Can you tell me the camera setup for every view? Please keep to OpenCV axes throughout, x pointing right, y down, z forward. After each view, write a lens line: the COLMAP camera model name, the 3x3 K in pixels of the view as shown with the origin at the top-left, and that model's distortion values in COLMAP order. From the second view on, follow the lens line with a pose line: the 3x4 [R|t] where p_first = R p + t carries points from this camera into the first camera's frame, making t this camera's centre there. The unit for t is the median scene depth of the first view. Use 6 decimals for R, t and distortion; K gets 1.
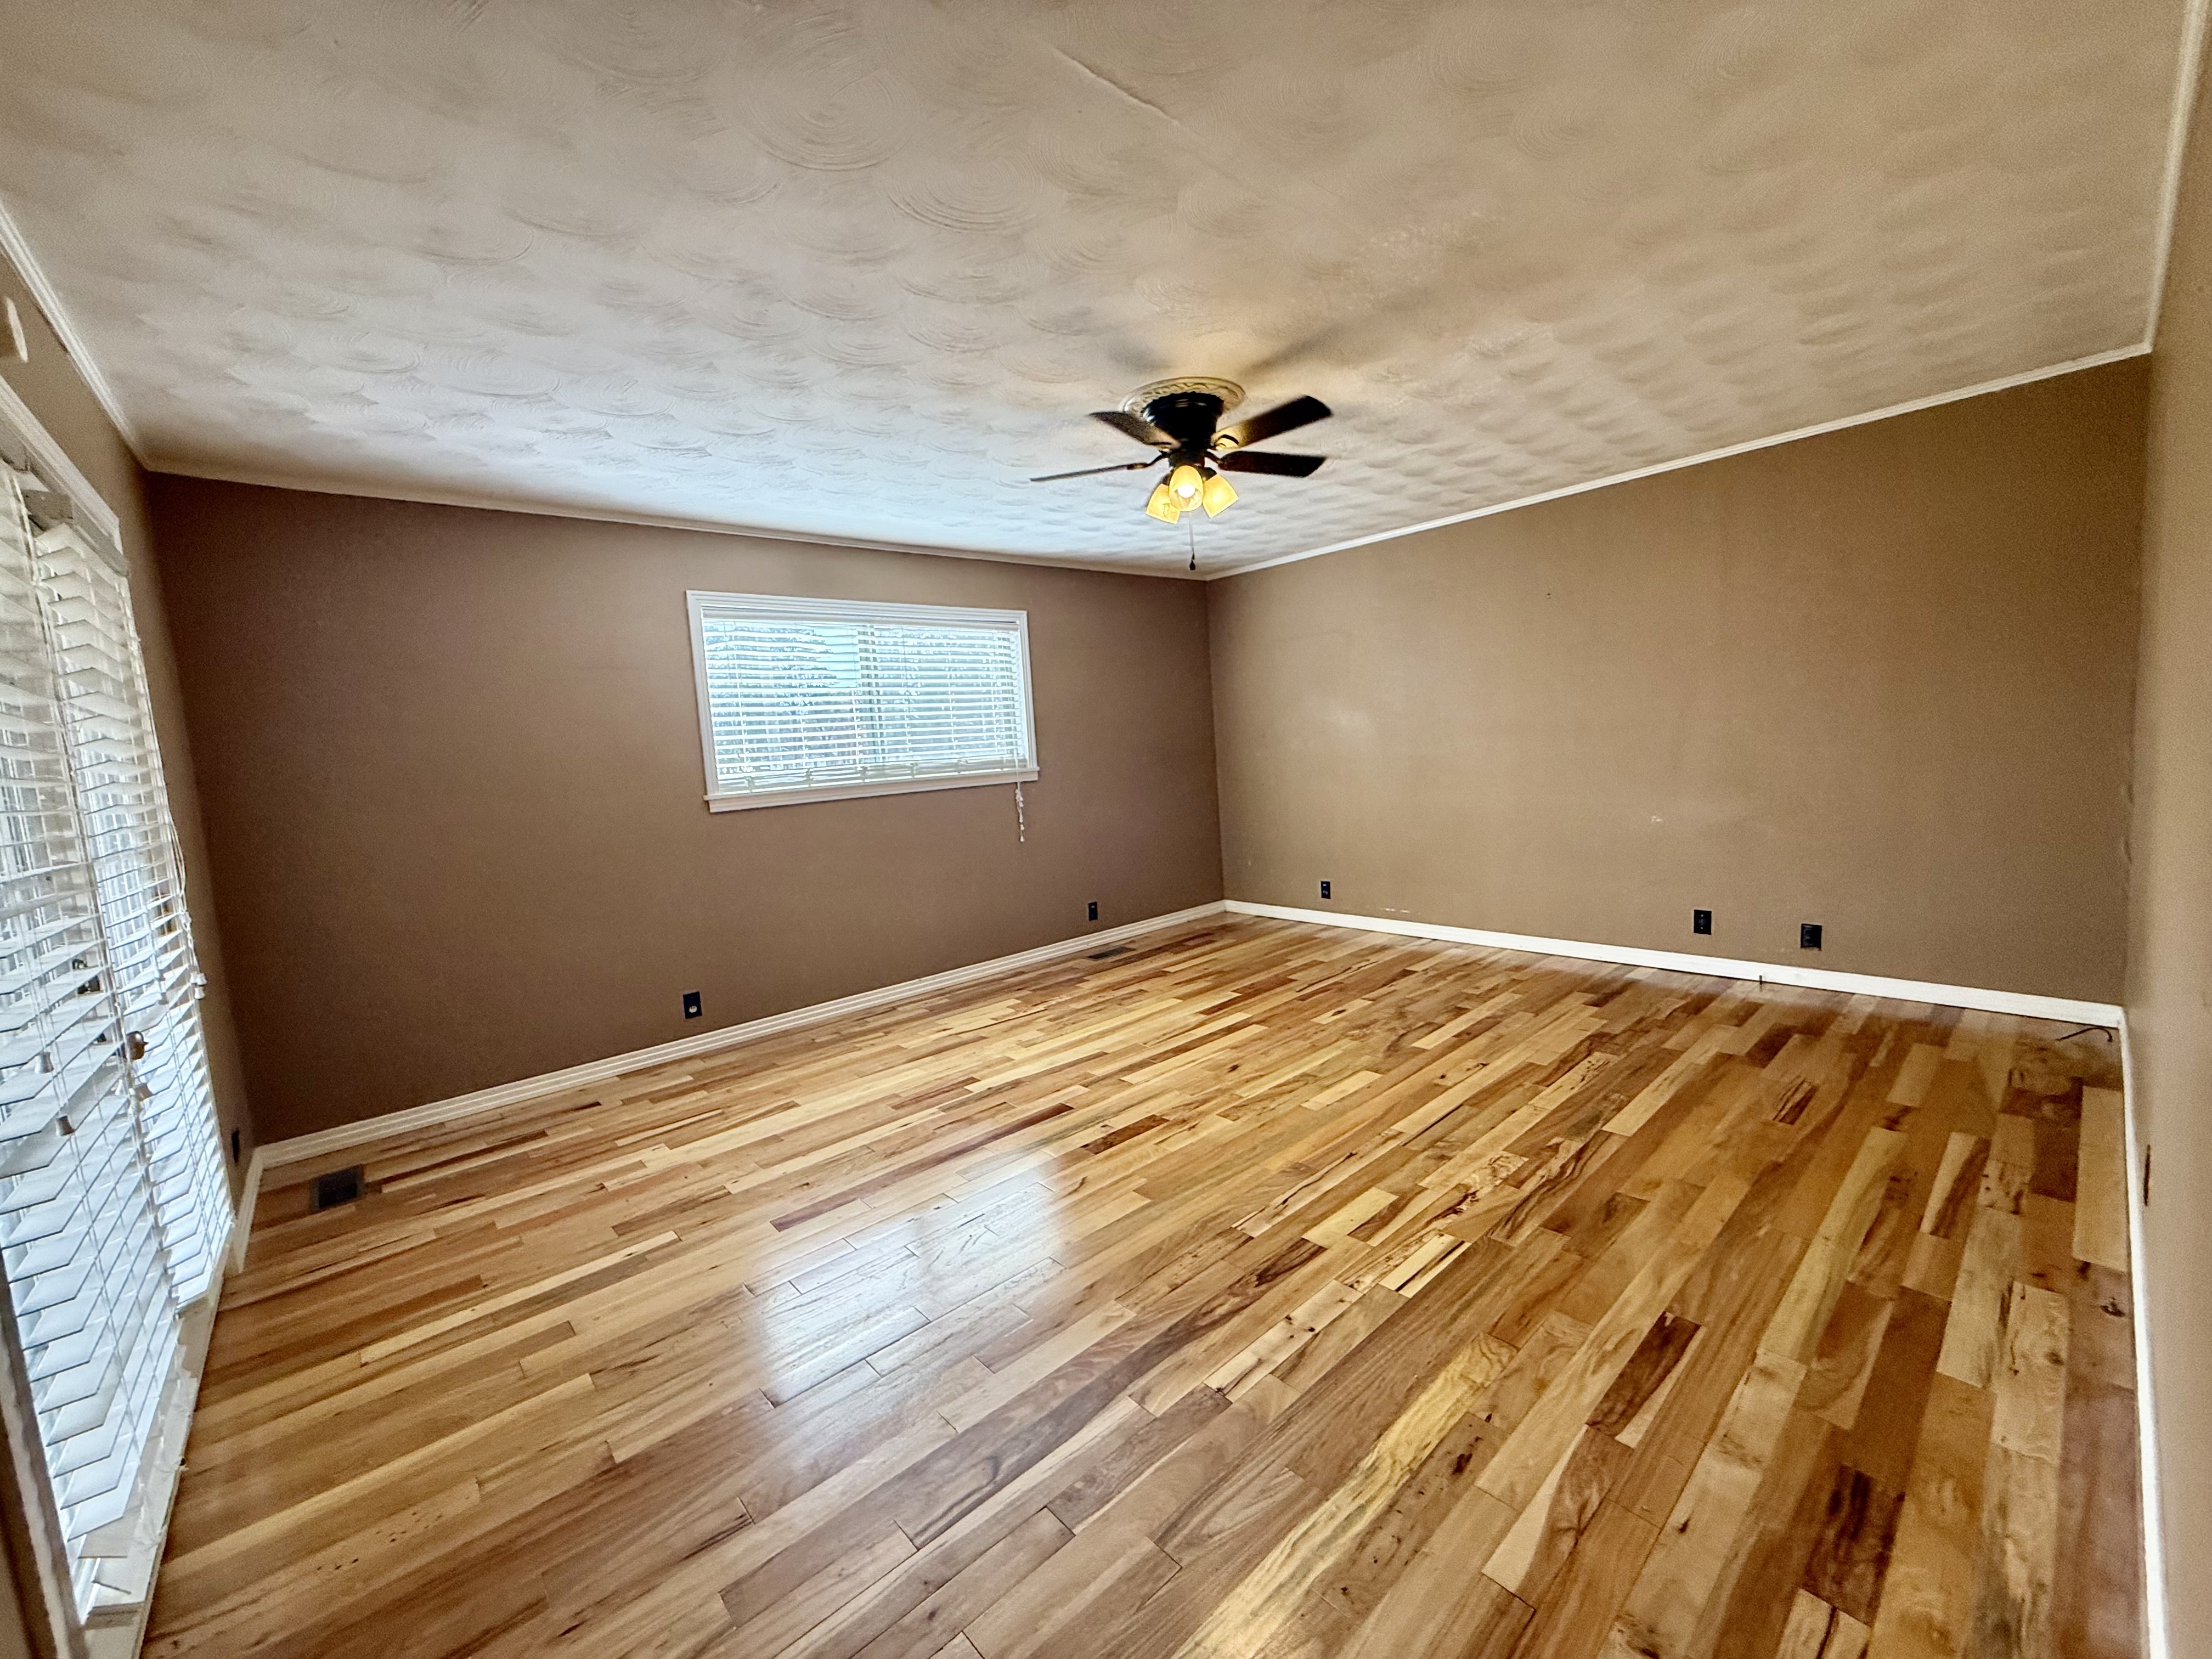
lens RADIAL K [[881.9, 0, 1105.0], [0, 881.9, 832.2], [0, 0, 1]] dist [-0.003215, -0.000052]
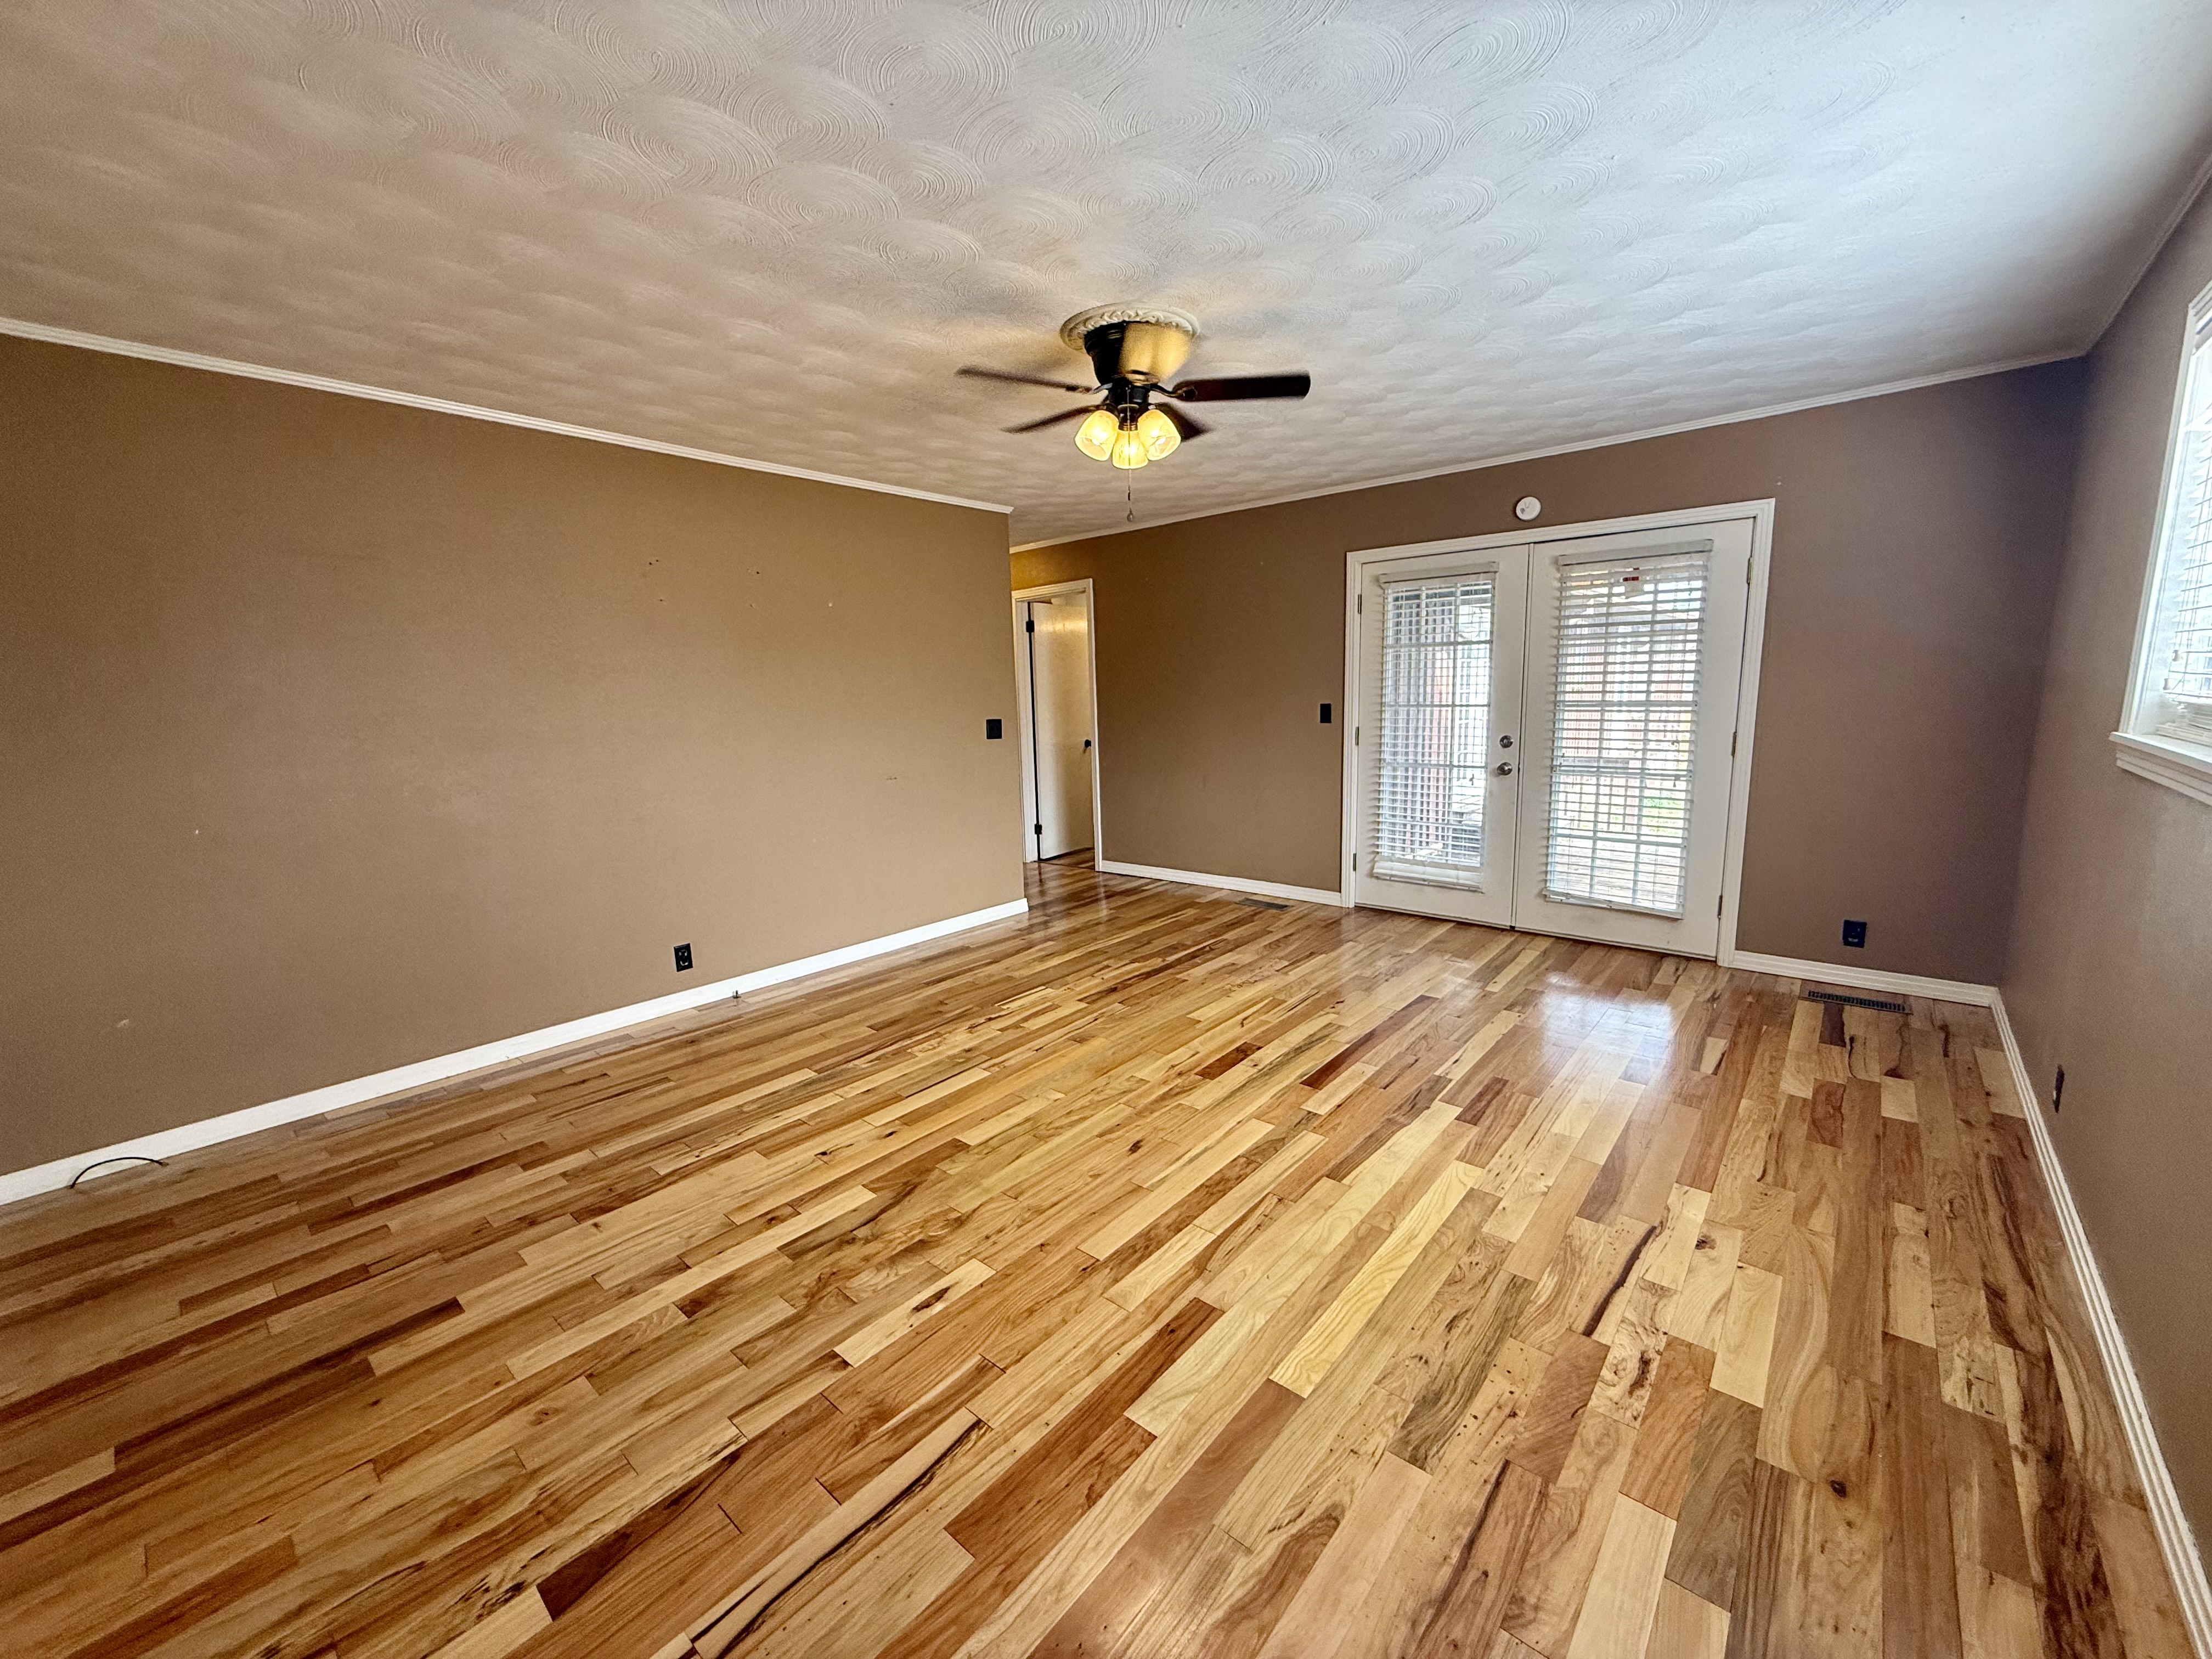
lens RADIAL K [[881.9, 0, 1108.3], [0, 881.9, 829.6], [0, 0, 1]] dist [-0.003215, -0.000052]
pose [[-0.986375, 0.114998, -0.117646, 0.238505], [0.079600, 0.959438, 0.270449, -0.211284], [0.143975, 0.257400, -0.955519, 1.731358]]
